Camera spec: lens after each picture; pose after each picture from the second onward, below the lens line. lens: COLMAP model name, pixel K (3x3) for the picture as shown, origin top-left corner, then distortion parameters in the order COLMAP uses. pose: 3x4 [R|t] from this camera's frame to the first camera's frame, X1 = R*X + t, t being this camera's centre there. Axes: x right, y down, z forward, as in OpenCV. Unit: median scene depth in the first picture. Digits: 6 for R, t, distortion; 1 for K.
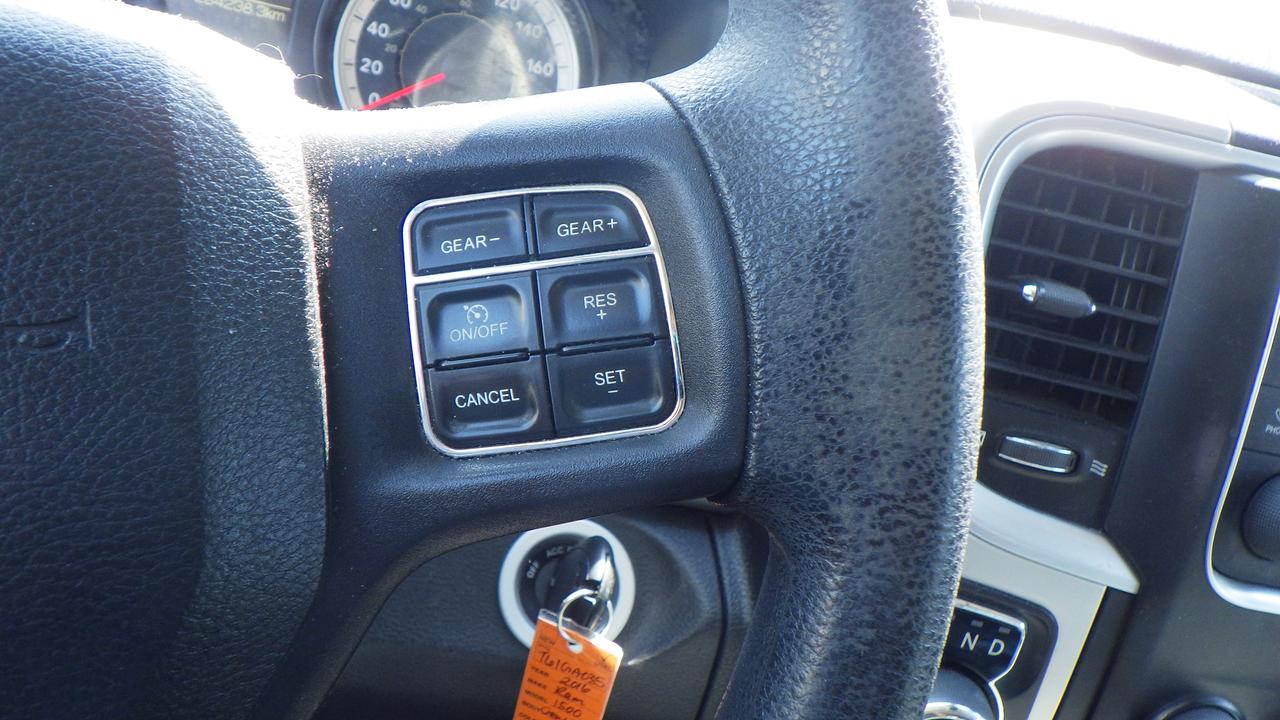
lens RADIAL K [[1070.3, 0, 635.0], [0, 1070.3, 365.0], [0, 0, 1]] dist [-0.003706, 0.006414]
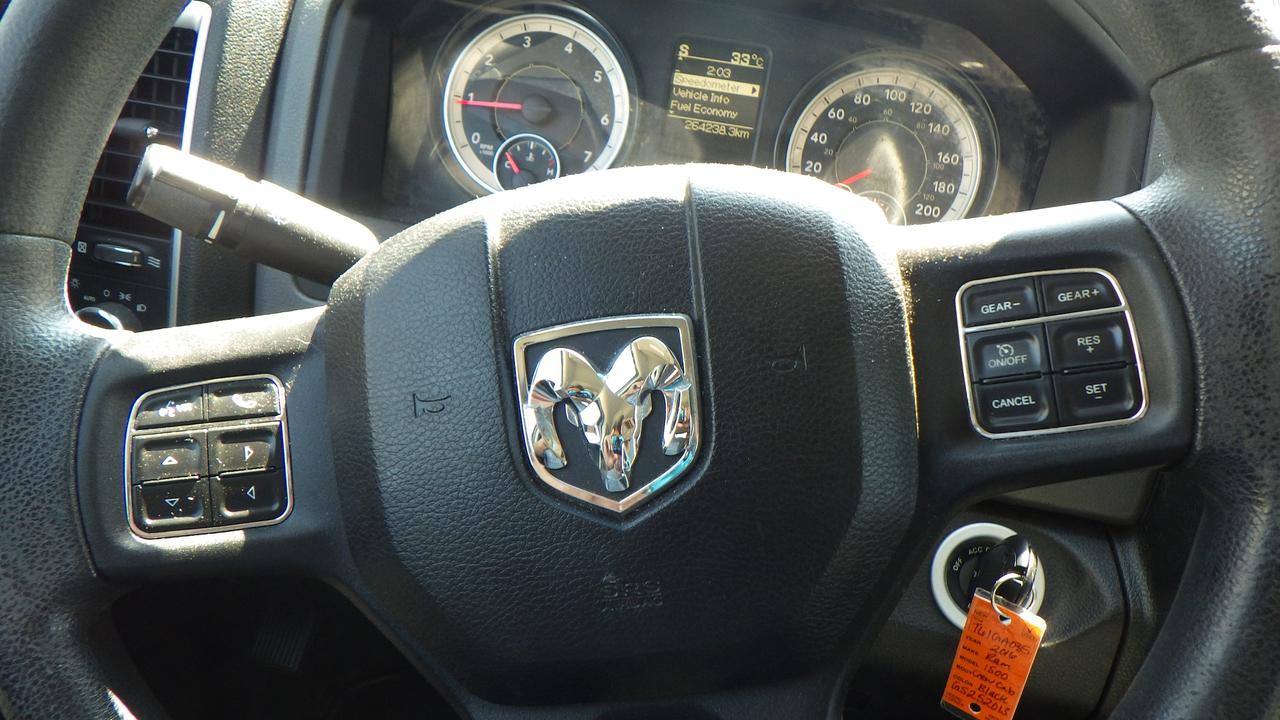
lens RADIAL K [[1070.3, 0, 635.0], [0, 1070.3, 365.0], [0, 0, 1]] dist [-0.003706, 0.006414]
pose [[0.957279, -0.009834, -0.289000, -0.228115], [-0.004927, 0.998722, -0.050303, 0.062027], [0.289125, 0.049578, 0.956007, -0.748549]]
